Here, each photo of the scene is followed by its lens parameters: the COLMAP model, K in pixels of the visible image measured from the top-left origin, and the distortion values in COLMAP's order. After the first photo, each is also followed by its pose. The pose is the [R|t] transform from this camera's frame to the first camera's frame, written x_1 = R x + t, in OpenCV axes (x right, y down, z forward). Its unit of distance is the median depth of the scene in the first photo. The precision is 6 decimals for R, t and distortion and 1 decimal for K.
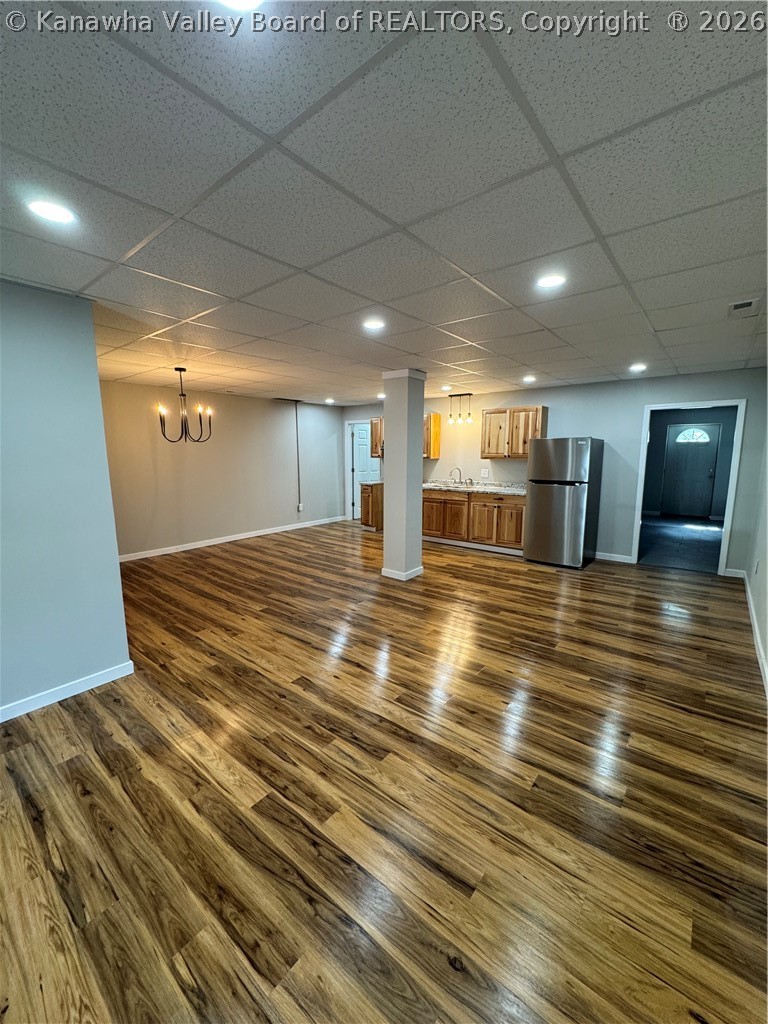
lens RADIAL K [[410.3, 0, 386.8], [0, 410.3, 506.1], [0, 0, 1]] dist [-0.002092, 0.000452]
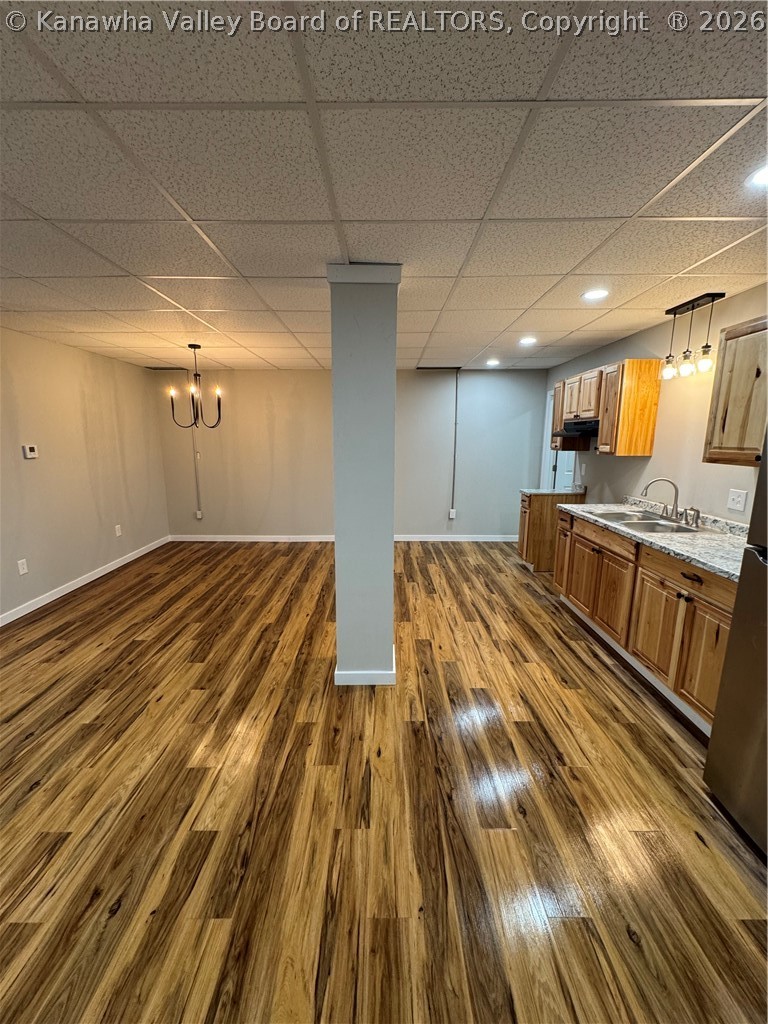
lens RADIAL K [[410.3, 0, 384.0], [0, 410.3, 507.8], [0, 0, 1]] dist [-0.002092, 0.000452]
pose [[0.626796, 0.137309, -0.766990, 0.391896], [-0.107432, 0.990179, 0.089470, -0.085159], [0.771742, 0.026319, 0.635391, 0.599366]]
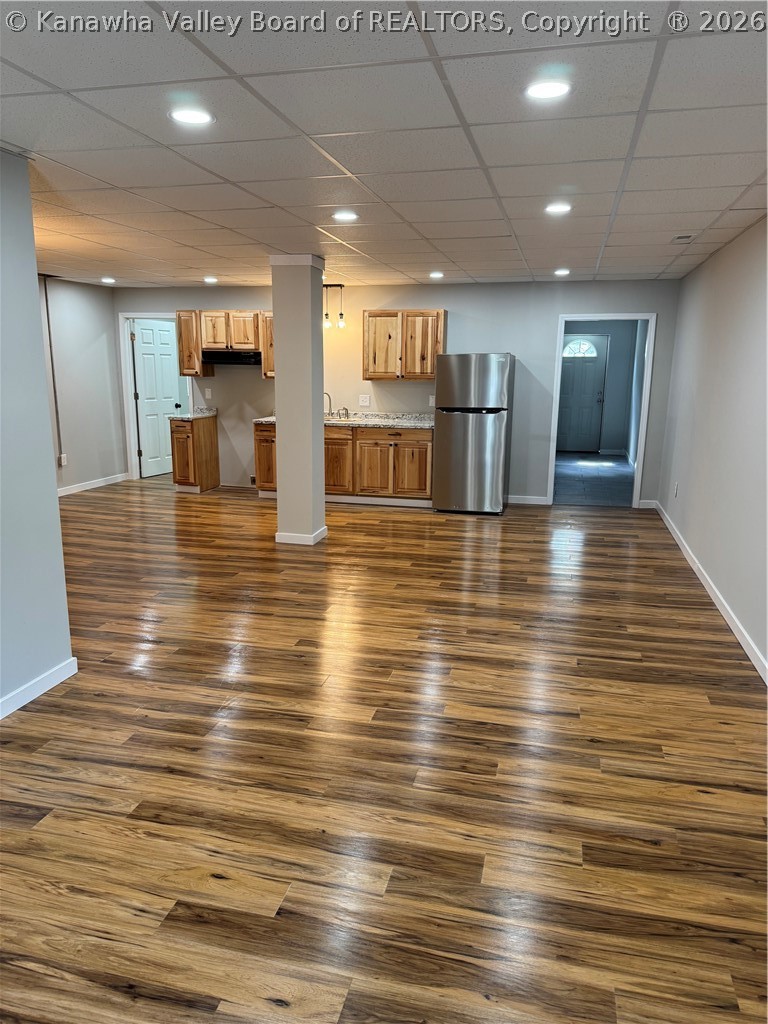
lens RADIAL K [[709.3, 0, 384.7], [0, 709.3, 519.5], [0, 0, 1]] dist [0.071993, -0.003726]
pose [[0.907746, -0.078255, 0.412158, -0.312614], [0.044099, 0.994805, 0.091756, 0.018805], [-0.417197, -0.065116, 0.906480, -0.195749]]
